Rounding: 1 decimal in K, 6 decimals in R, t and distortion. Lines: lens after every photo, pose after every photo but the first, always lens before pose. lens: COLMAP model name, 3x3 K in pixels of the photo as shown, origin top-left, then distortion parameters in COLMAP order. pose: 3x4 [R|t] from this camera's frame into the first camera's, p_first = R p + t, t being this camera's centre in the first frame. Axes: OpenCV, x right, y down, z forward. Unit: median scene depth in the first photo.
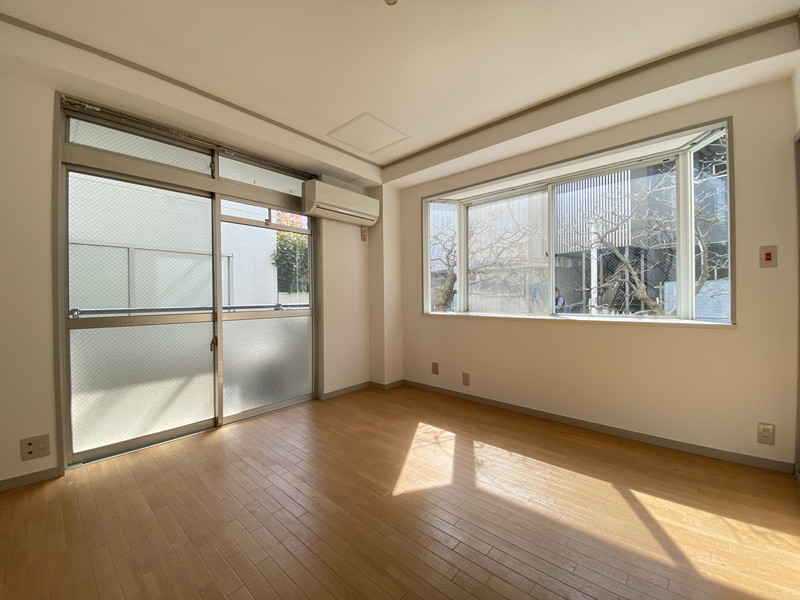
lens RADIAL K [[325.3, 0, 400.0], [0, 325.3, 300.0], [0, 0, 1]] dist [0.032458, -0.029448]
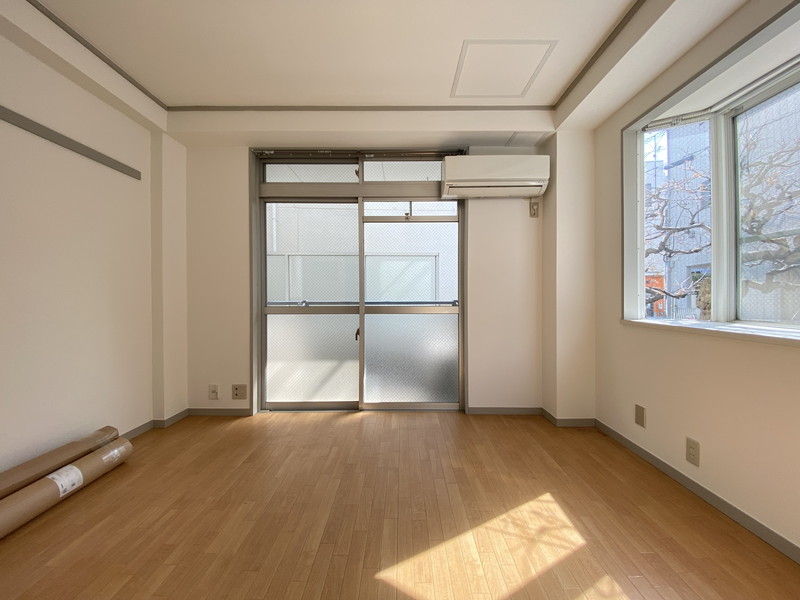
lens RADIAL K [[325.3, 0, 400.0], [0, 325.3, 300.0], [0, 0, 1]] dist [0.032458, -0.029448]
pose [[0.657393, 0.016675, -0.753364, 0.343076], [-0.011296, 0.999861, 0.012274, 0.002072], [0.753464, 0.000442, 0.657490, 0.378838]]
